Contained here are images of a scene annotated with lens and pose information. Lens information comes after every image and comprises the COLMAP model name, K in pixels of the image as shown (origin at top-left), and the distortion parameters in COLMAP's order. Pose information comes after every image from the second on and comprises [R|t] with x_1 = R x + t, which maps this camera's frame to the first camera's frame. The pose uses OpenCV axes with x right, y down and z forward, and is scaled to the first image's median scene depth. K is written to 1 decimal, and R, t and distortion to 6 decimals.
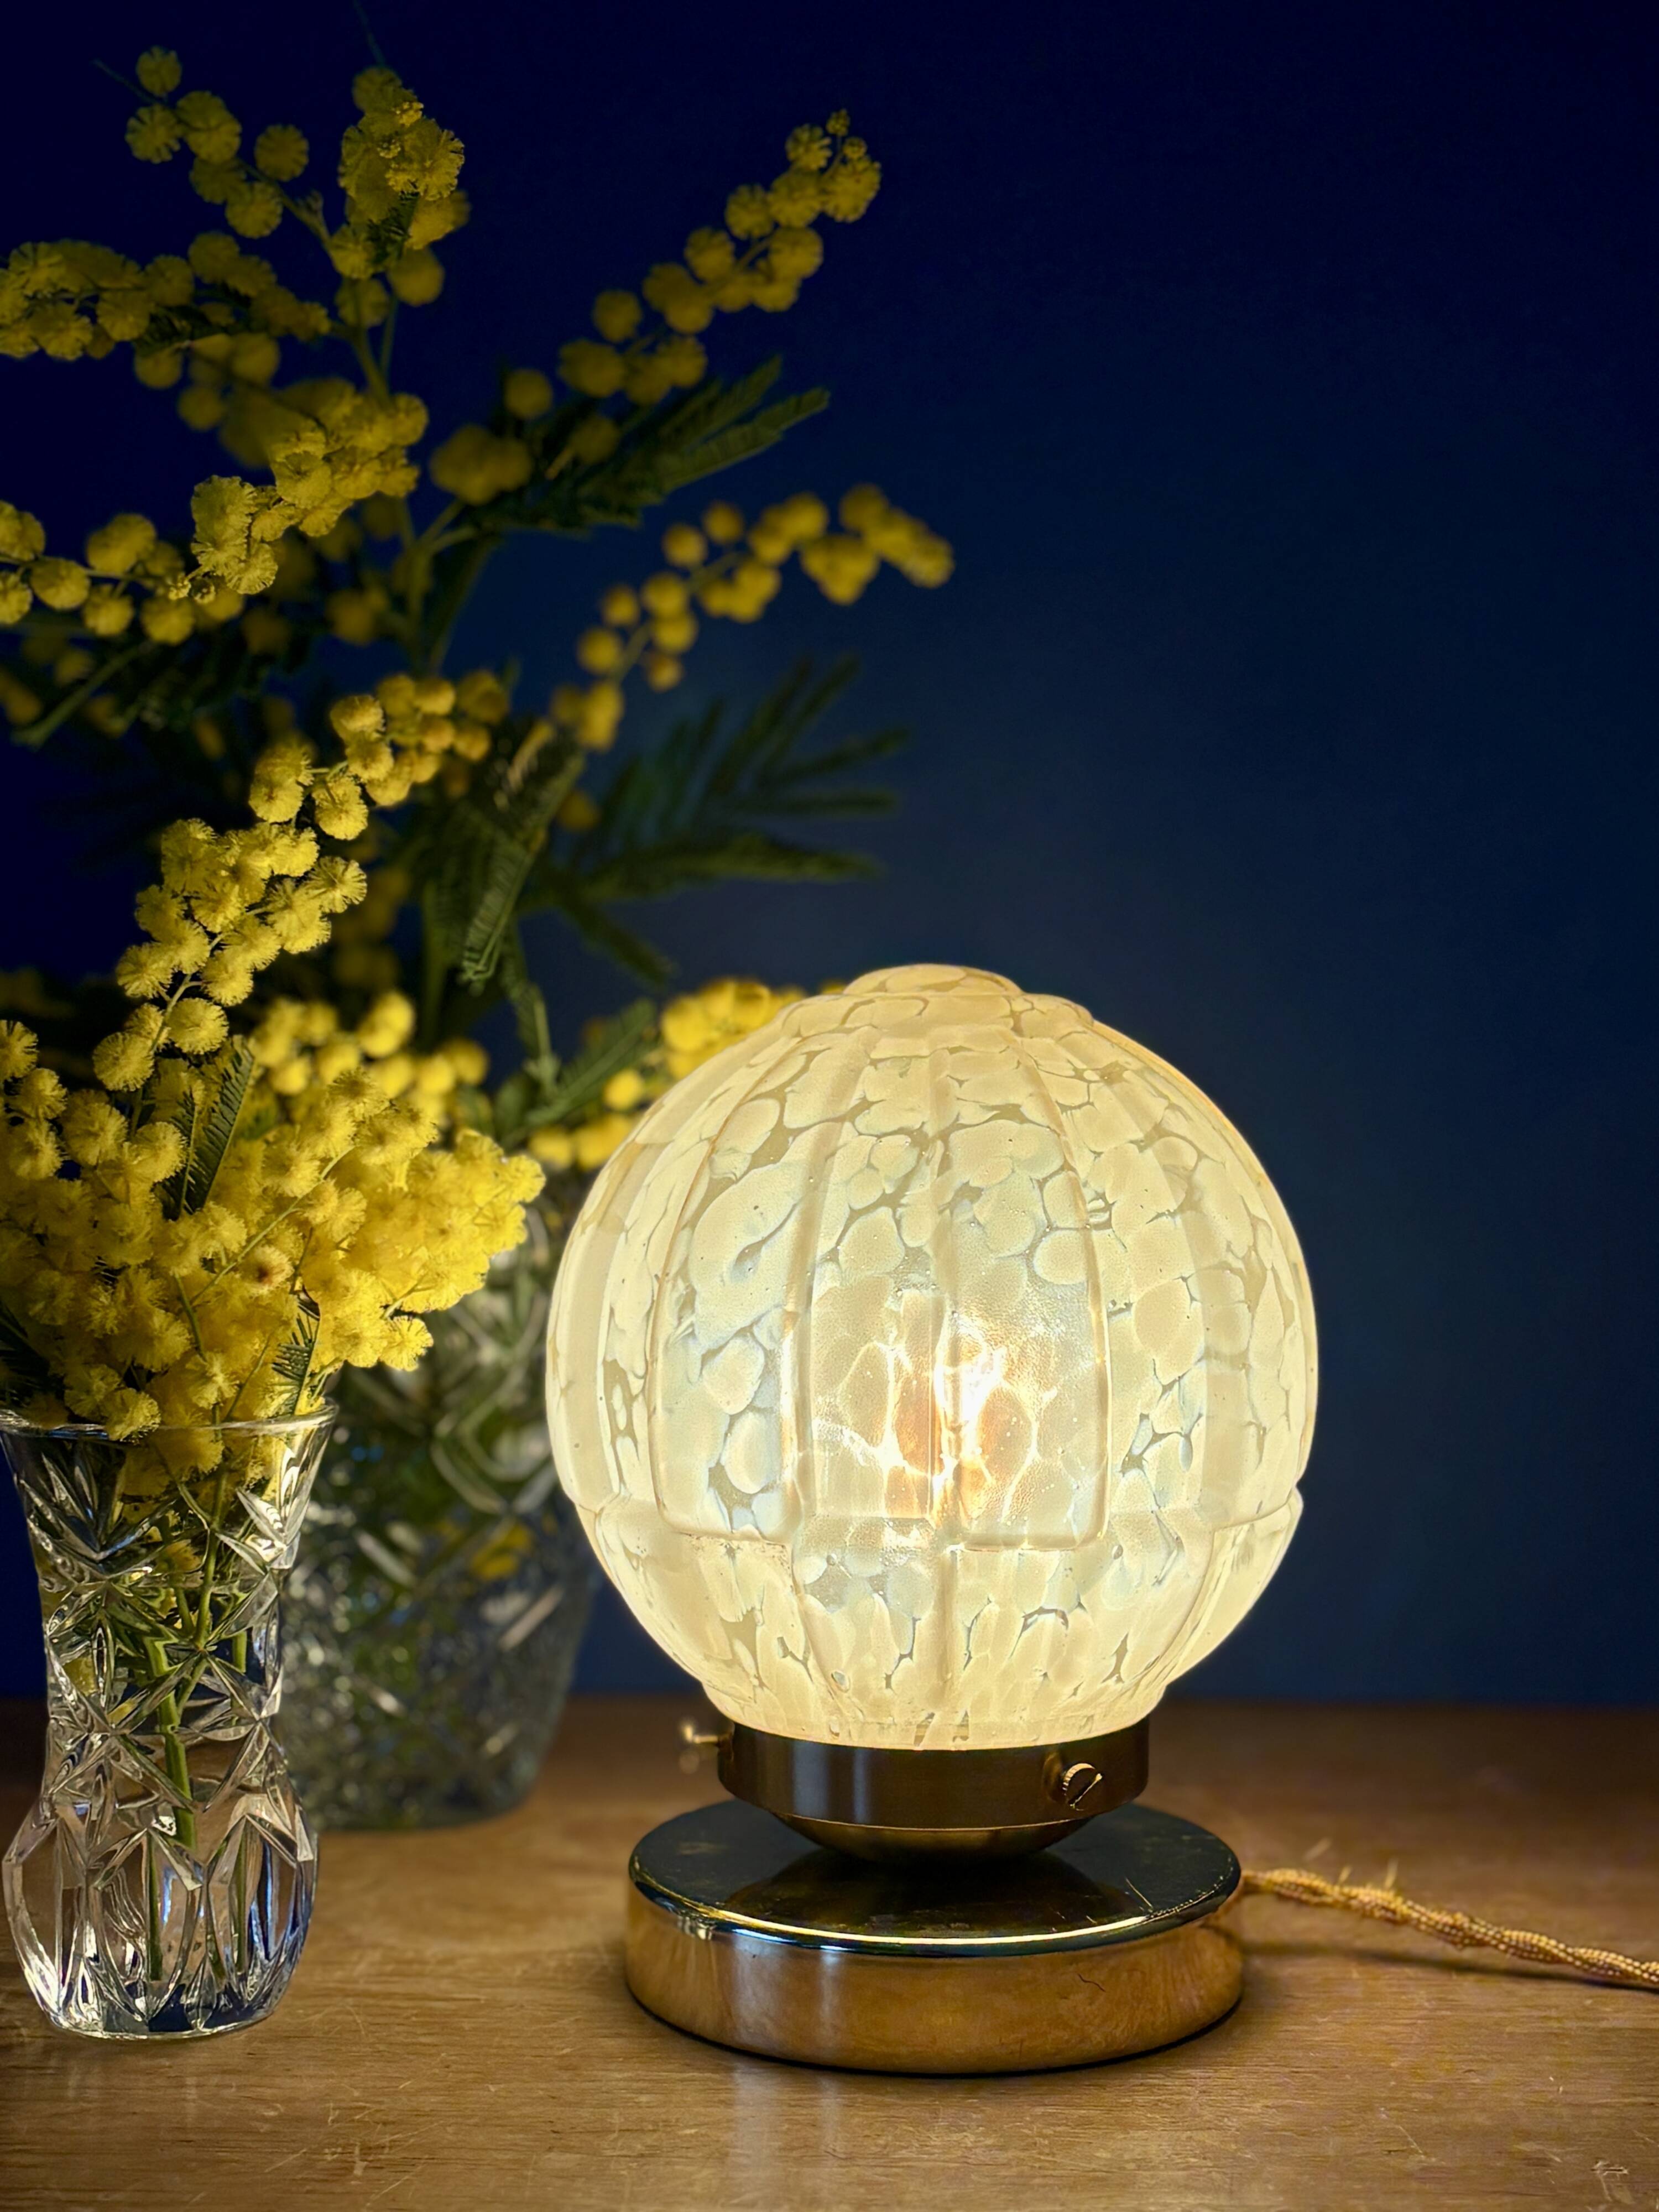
lens RADIAL K [[3306.8, 0, 829.5], [0, 3306.8, 1106.0], [0, 0, 1]] dist [0.267932, -1.104937]
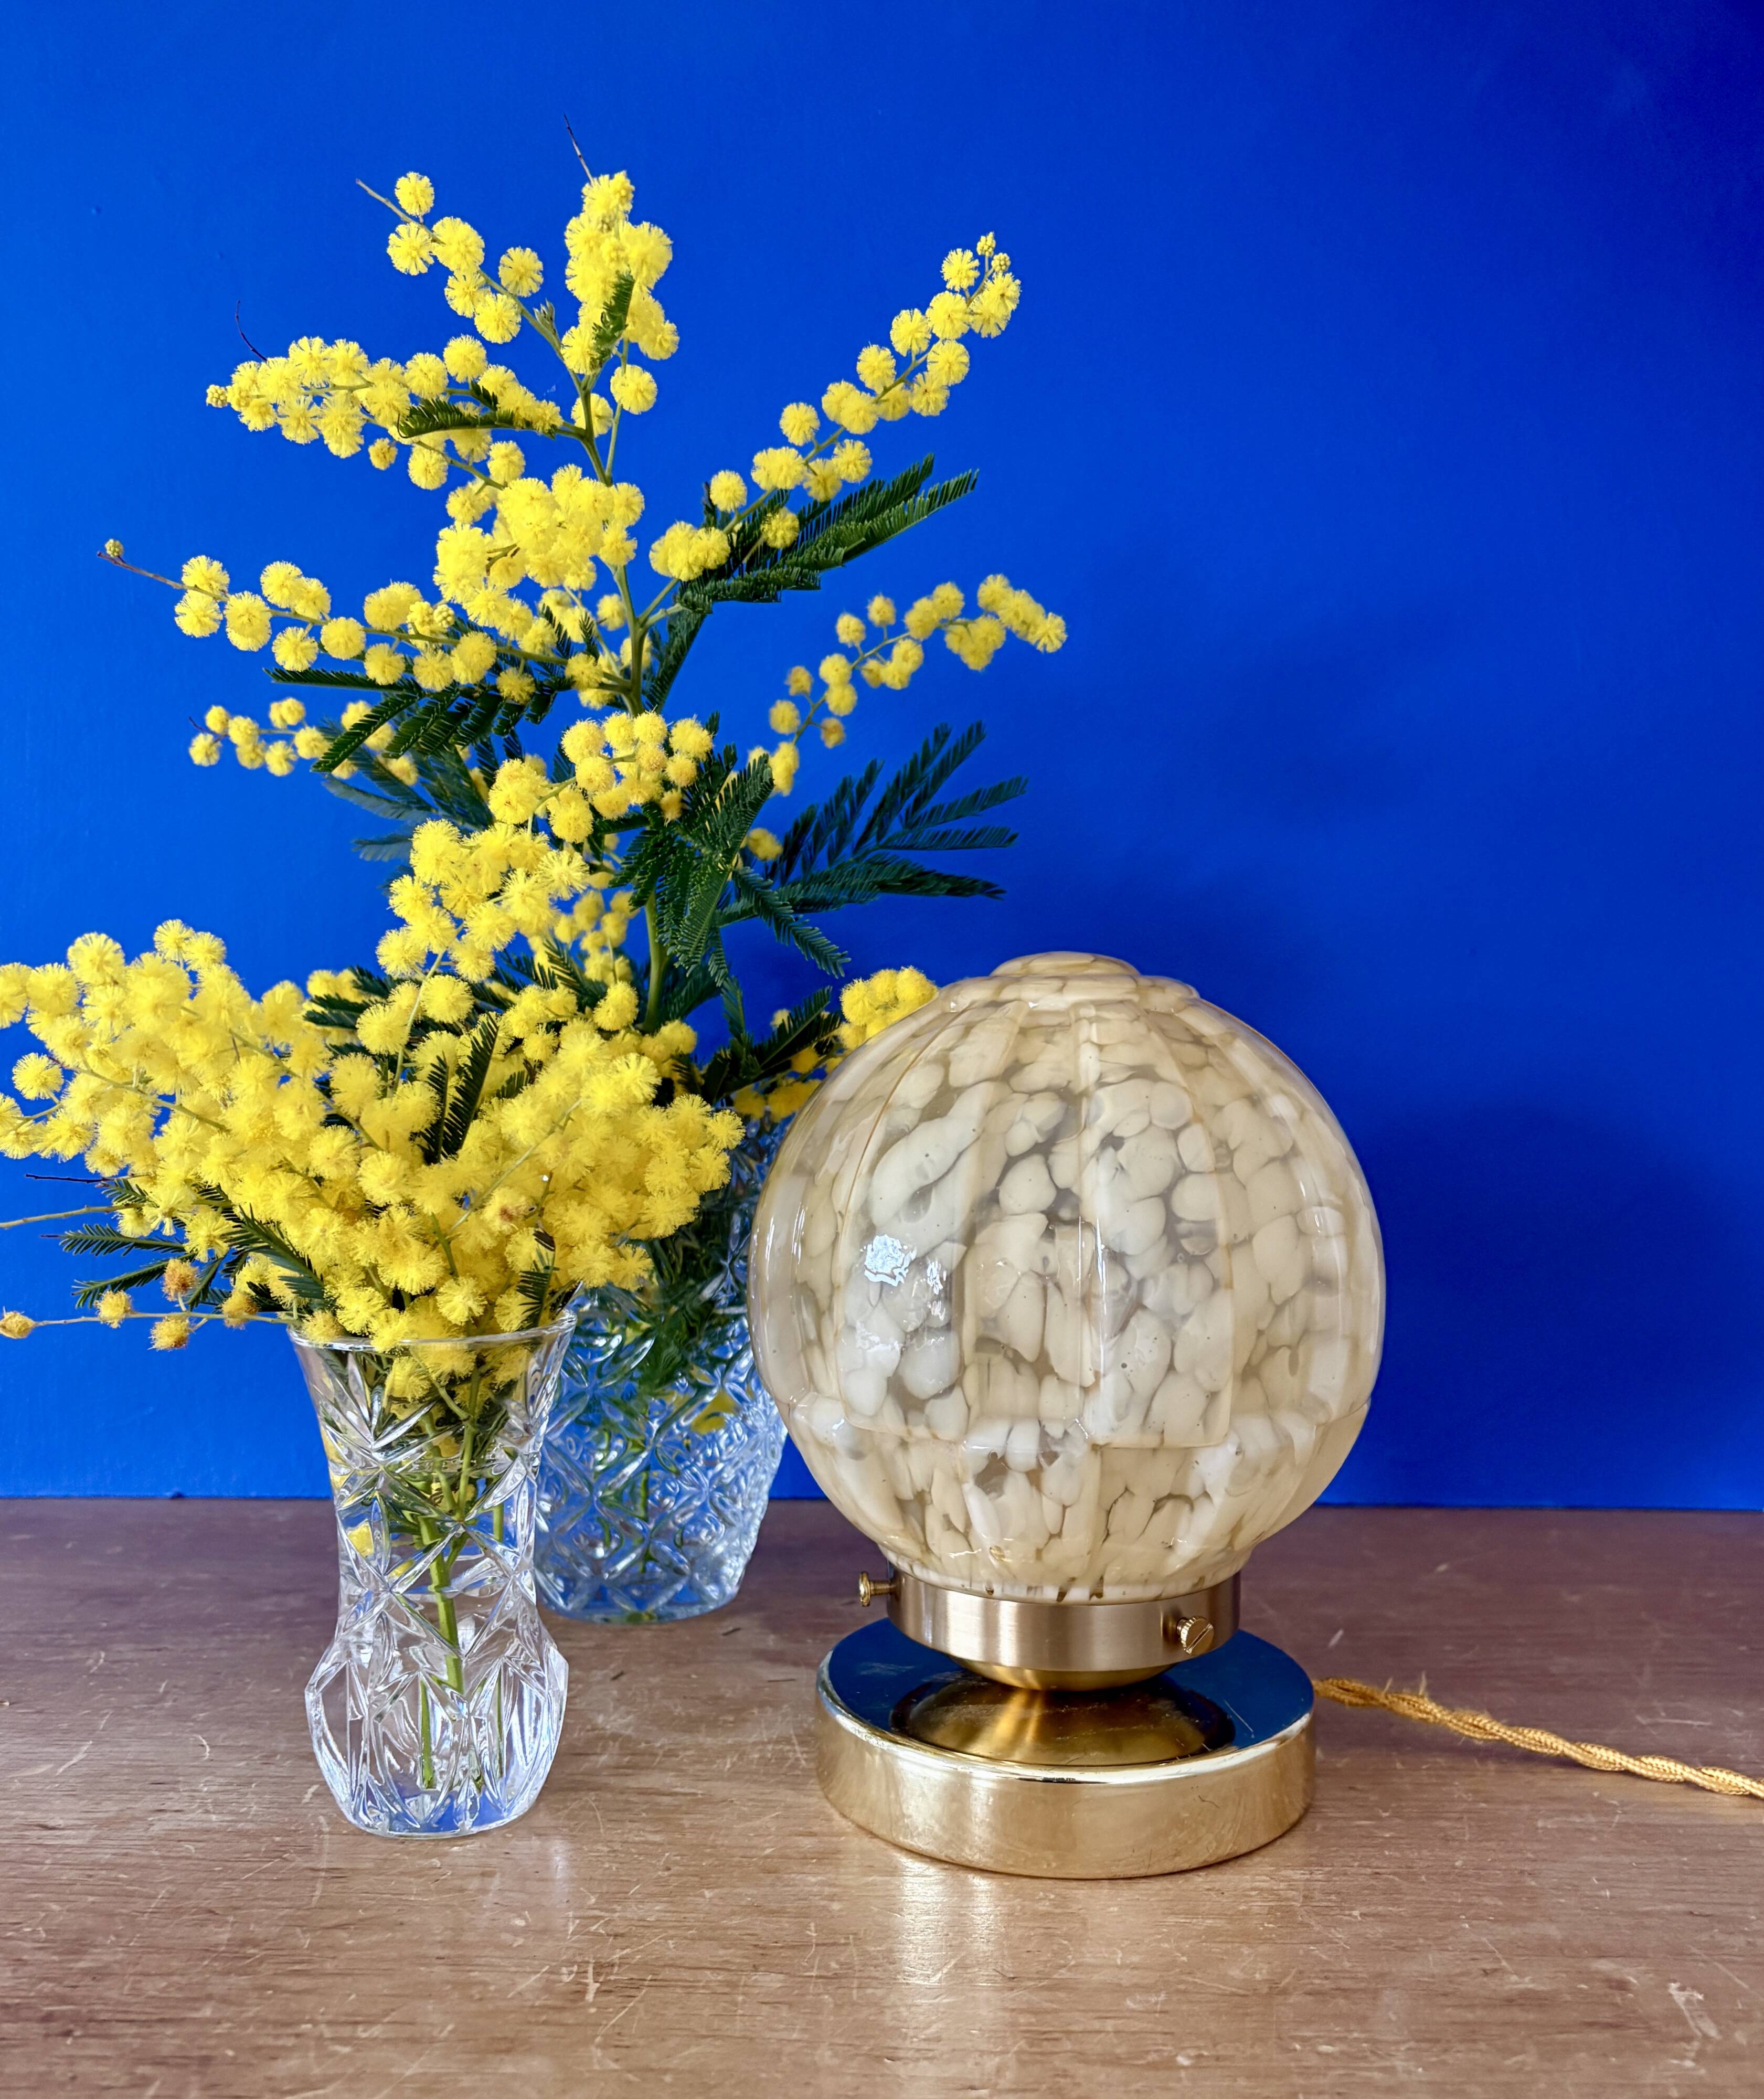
lens RADIAL K [[1884.8, 0, 887.0], [0, 1884.8, 1184.1], [0, 0, 1]] dist [0.107502, -0.287002]
pose [[0.999966, -0.002290, -0.007887, -0.030154], [0.002706, 0.998584, 0.053122, 0.005866], [0.007754, -0.053141, 0.998557, 0.332154]]
